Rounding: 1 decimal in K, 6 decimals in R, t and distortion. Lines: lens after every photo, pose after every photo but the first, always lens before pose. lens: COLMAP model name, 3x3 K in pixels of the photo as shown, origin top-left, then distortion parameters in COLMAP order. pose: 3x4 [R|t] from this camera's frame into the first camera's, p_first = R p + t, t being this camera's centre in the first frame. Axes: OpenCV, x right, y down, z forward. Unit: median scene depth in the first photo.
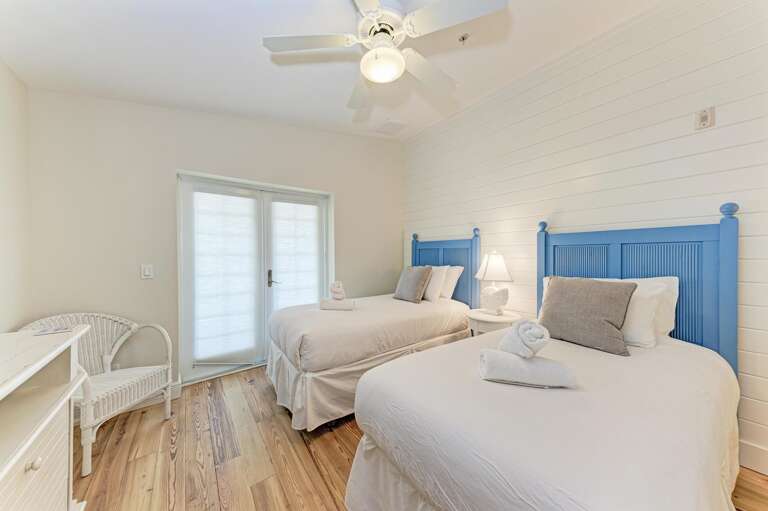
lens RADIAL K [[254.8, 0, 382.8], [0, 254.8, 253.6], [0, 0, 1]] dist [-0.000068, -0.000093]
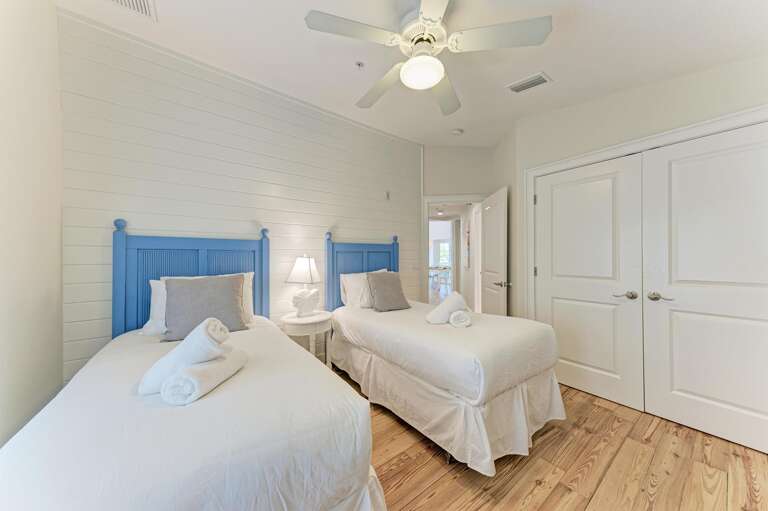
lens RADIAL K [[254.8, 0, 382.6], [0, 254.8, 257.8], [0, 0, 1]] dist [-0.000068, -0.000093]
pose [[0.015208, 0.005345, 0.999870, -0.517440], [0.000998, 0.999985, -0.005361, 0.008288], [-0.999884, 0.001079, 0.015202, 0.571720]]
